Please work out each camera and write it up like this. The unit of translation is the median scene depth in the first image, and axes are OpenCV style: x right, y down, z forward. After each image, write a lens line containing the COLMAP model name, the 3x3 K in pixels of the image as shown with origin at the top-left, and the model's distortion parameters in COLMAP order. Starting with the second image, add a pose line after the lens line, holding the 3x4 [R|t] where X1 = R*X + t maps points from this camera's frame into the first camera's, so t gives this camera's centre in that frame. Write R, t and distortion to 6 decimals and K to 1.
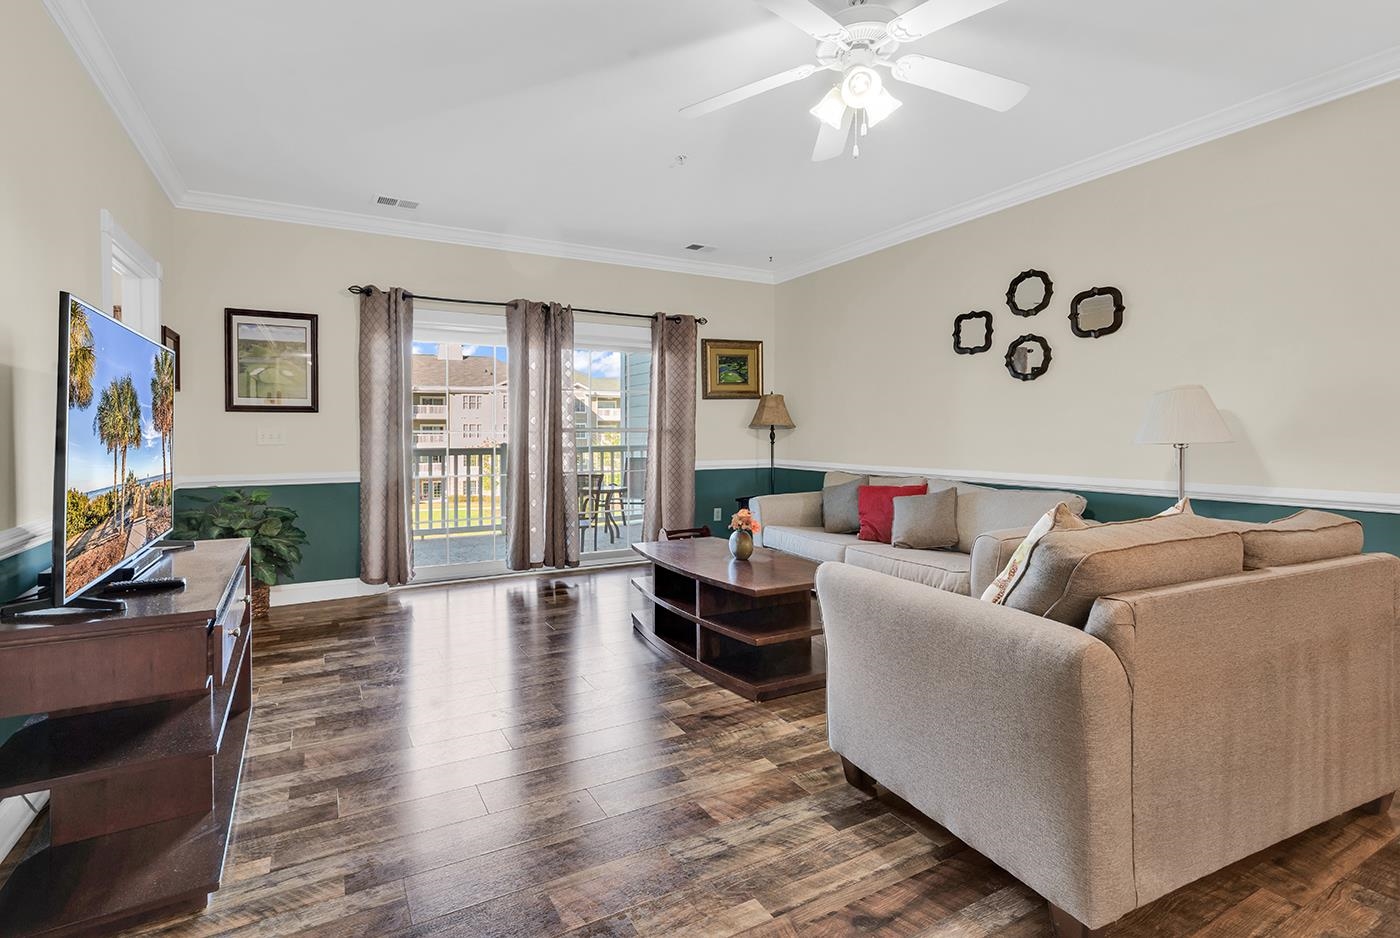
lens RADIAL K [[627.7, 0, 693.3], [0, 627.7, 443.6], [0, 0, 1]] dist [0.001763, 0.000001]
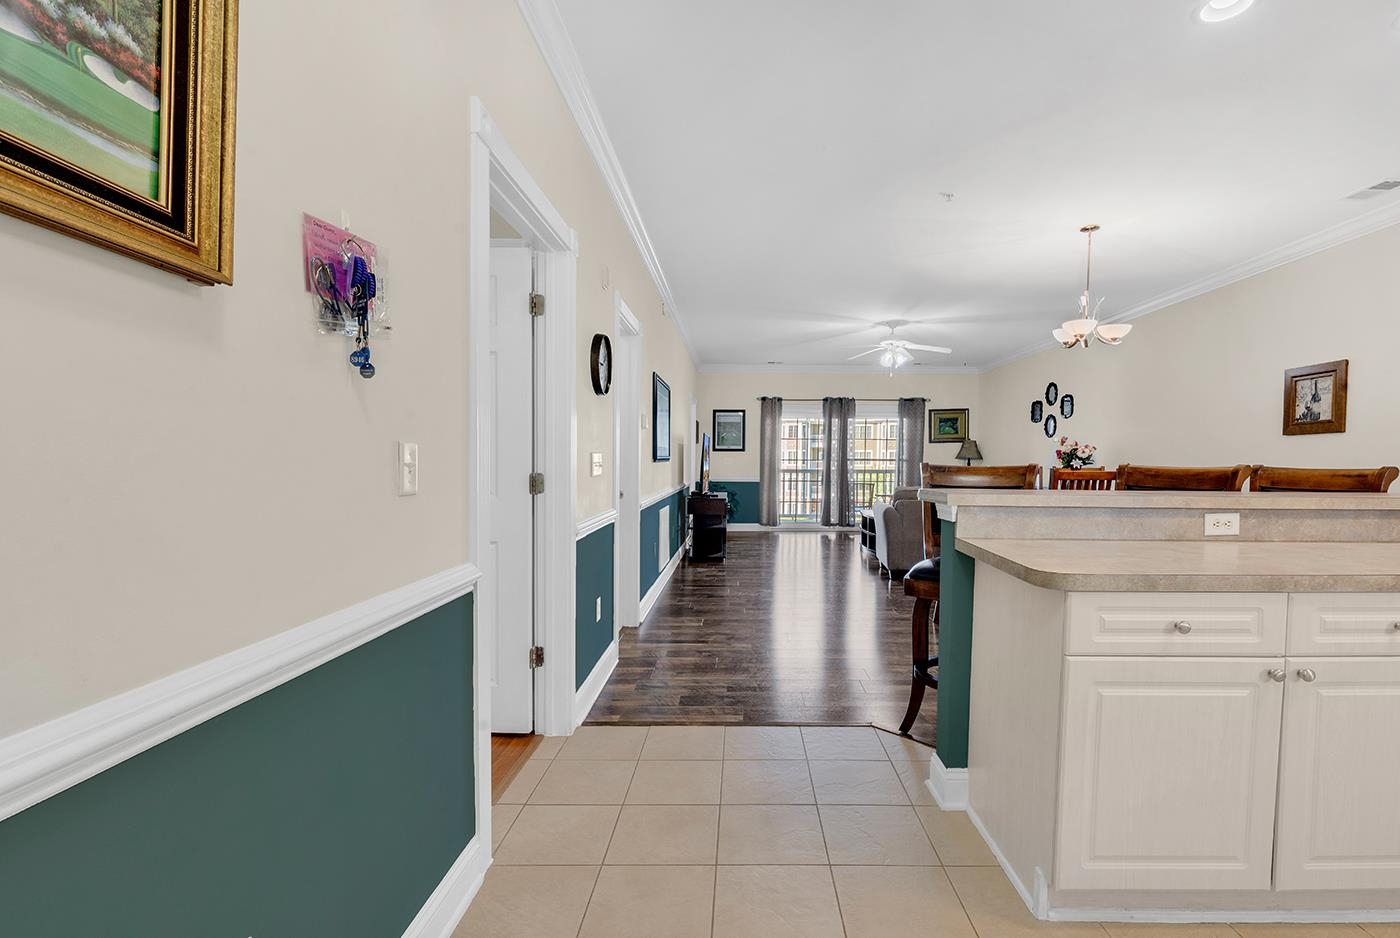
lens RADIAL K [[636.2, 0, 738.6], [0, 636.2, 491.5], [0, 0, 1]] dist [-0.001635, -0.000727]
pose [[0.858324, 0.035347, -0.511889, 0.629101], [-0.018969, 0.999128, 0.037185, 0.013388], [0.512757, -0.022207, 0.858247, -1.095688]]
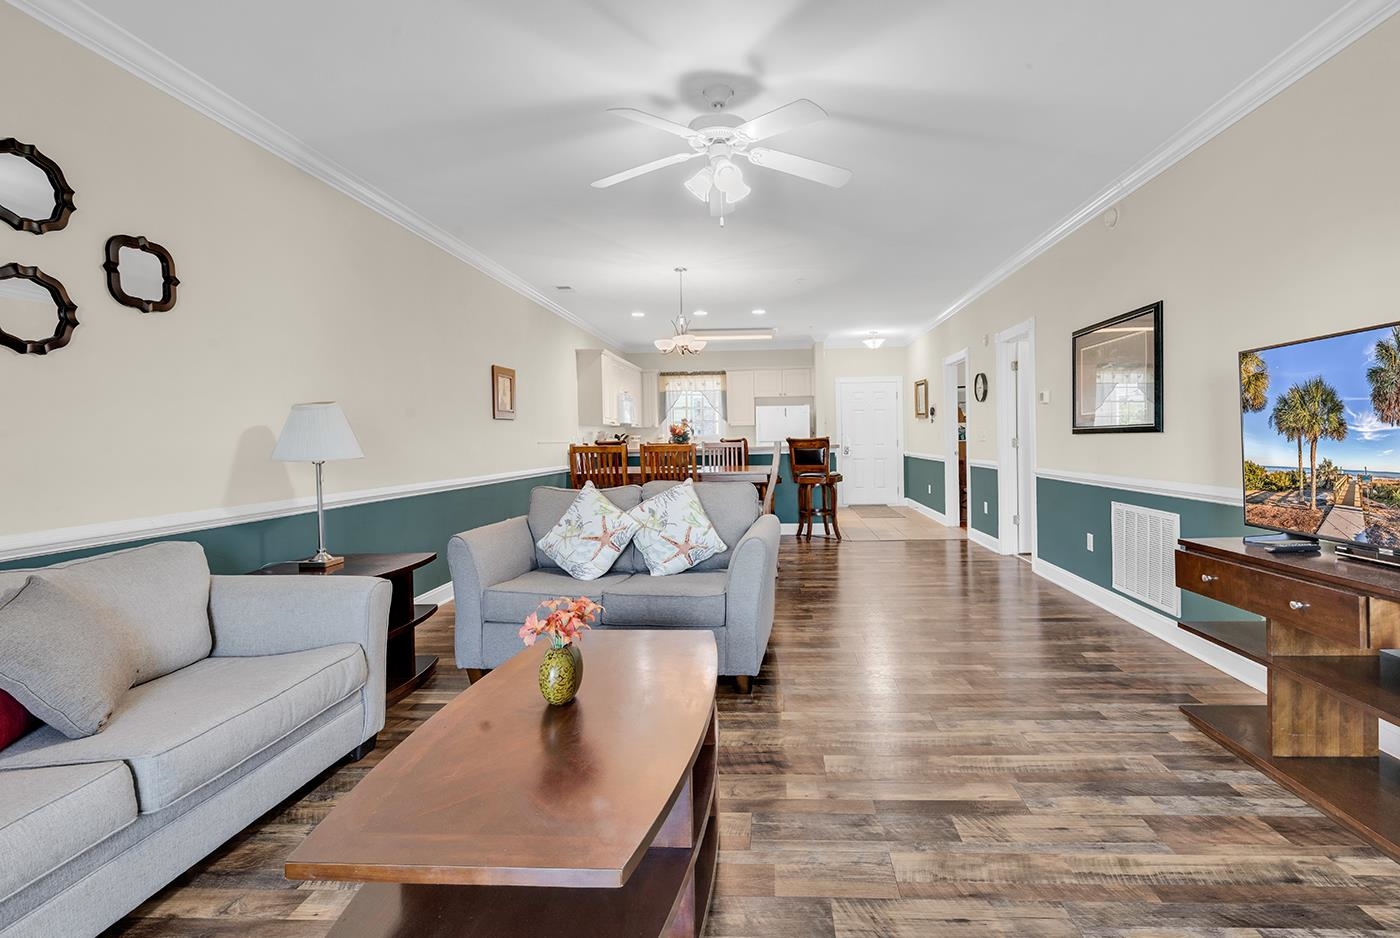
lens RADIAL K [[663.3, 0, 703.5], [0, 663.3, 445.9], [0, 0, 1]] dist [0.001492, 0.000093]
pose [[-0.799874, 0.012965, 0.600028, -0.234446], [0.032089, 0.999260, 0.021185, -0.014734], [-0.599309, 0.036200, -0.799699, 0.944742]]
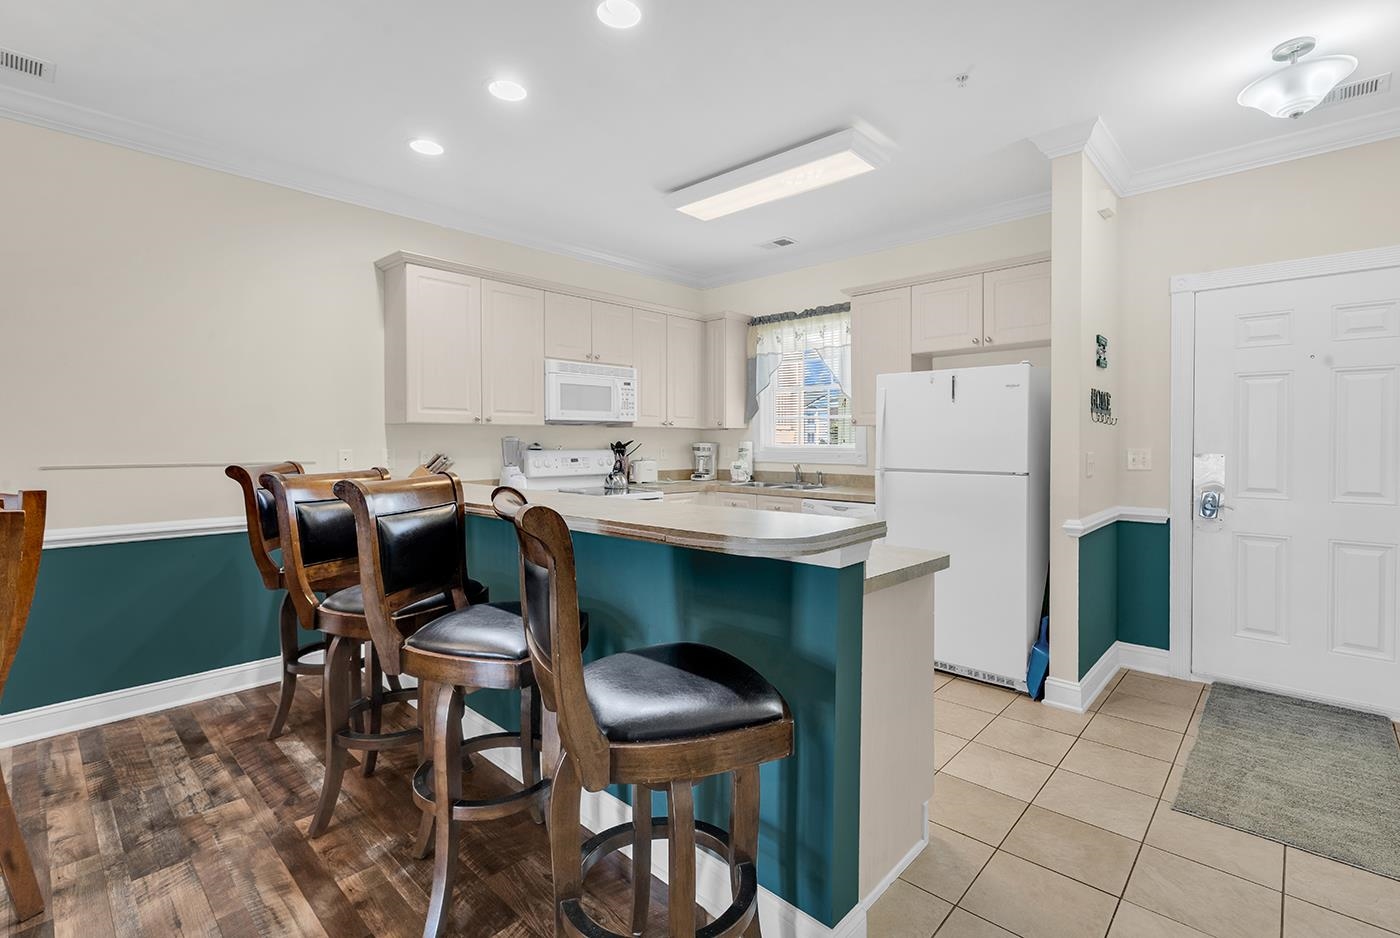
lens RADIAL K [[645.7, 0, 706.5], [0, 645.7, 447.2], [0, 0, 1]] dist [-0.000506, 0.000065]
pose [[-0.290746, -0.006881, 0.956776, 0.215855], [0.018299, 0.999751, 0.012751, -0.017567], [-0.956625, 0.021215, -0.290548, -0.431599]]
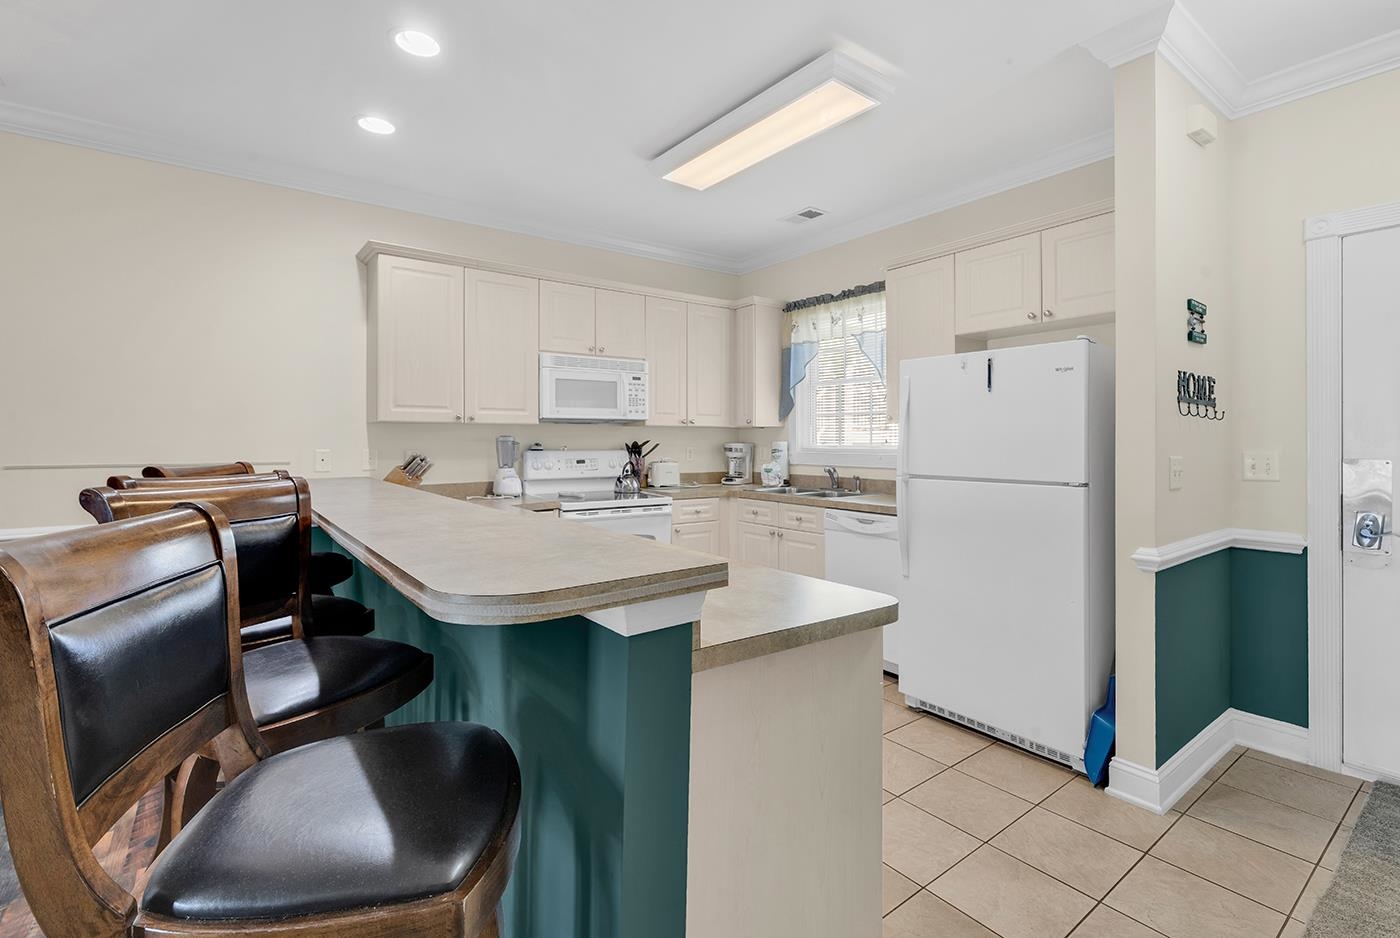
lens RADIAL K [[641.3, 0, 705.9], [0, 641.3, 438.5], [0, 0, 1]] dist [-0.001392, -0.000355]
pose [[-0.116162, 0.005567, 0.993215, 0.295931], [0.018039, 0.999831, -0.003494, -0.015103], [-0.993066, 0.017511, -0.116243, -0.596022]]
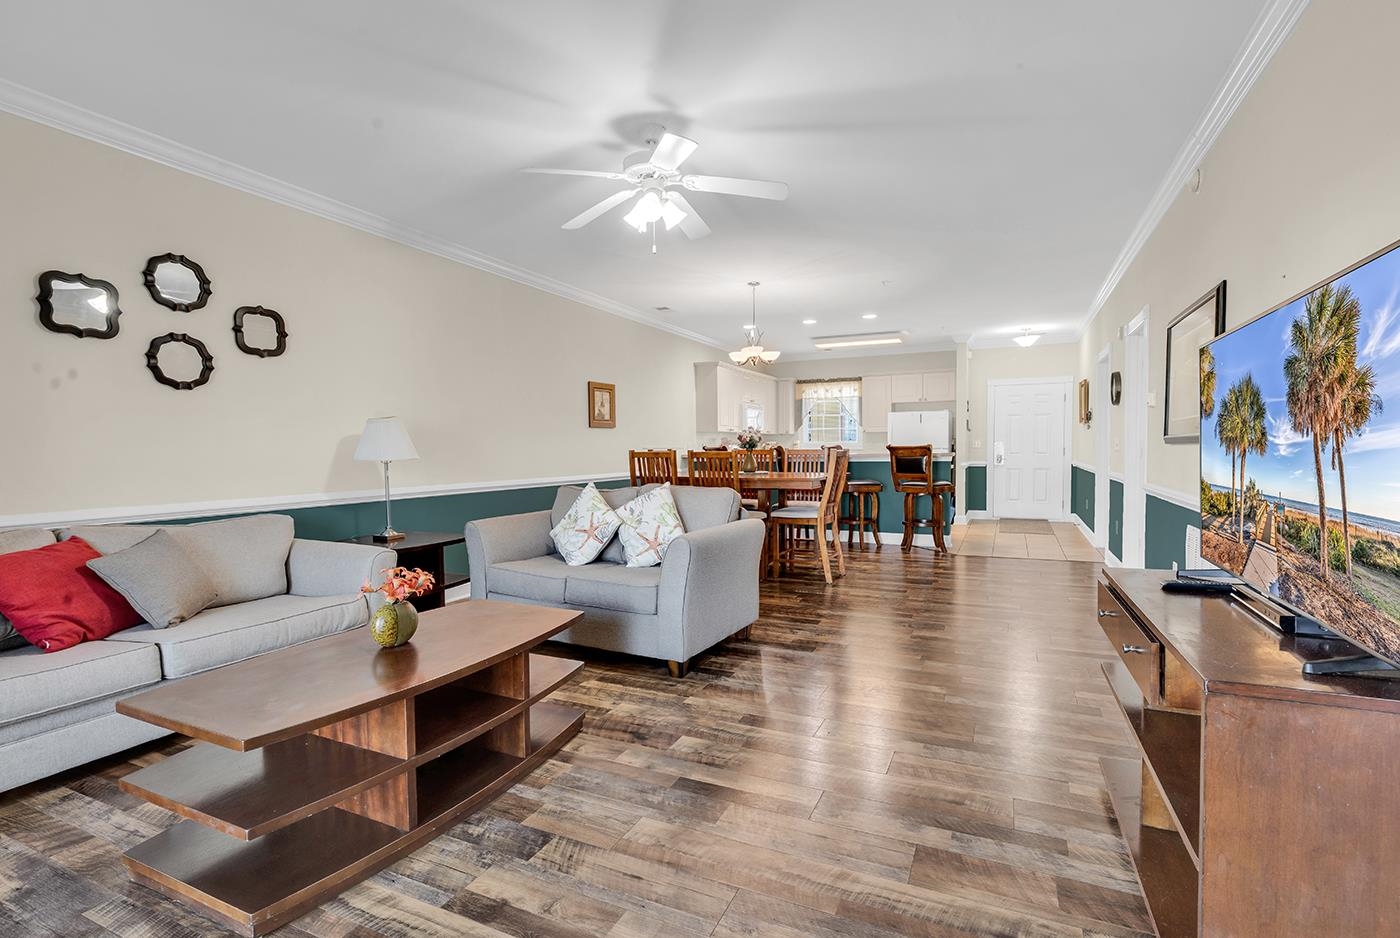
lens RADIAL K [[637.7, 0, 663.6], [0, 637.7, 471.7], [0, 0, 1]] dist [0.001116, -0.000014]
pose [[-0.515816, -0.022000, 0.856417, -0.443807], [0.027684, 0.998720, 0.042329, -0.009756], [-0.856252, 0.045543, -0.514547, 0.774604]]
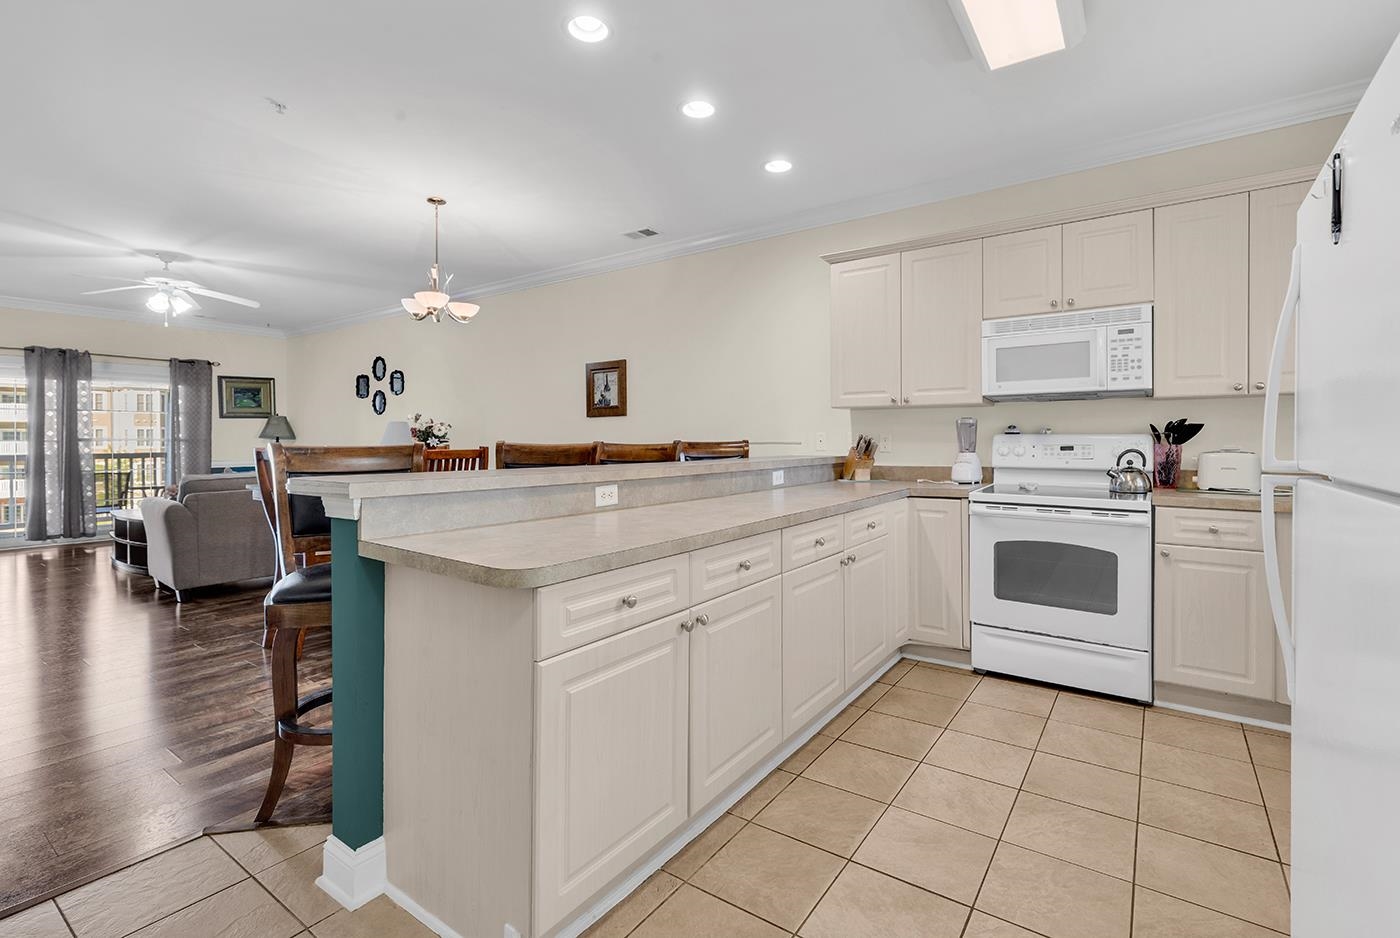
lens RADIAL K [[646.4, 0, 707.7], [0, 646.4, 446.3], [0, 0, 1]] dist [0.001282, -0.000197]
pose [[0.913438, -0.001532, 0.406975, 0.558246], [0.005065, 0.999958, -0.007604, 0.012768], [-0.406946, 0.009007, 0.913408, -1.023354]]
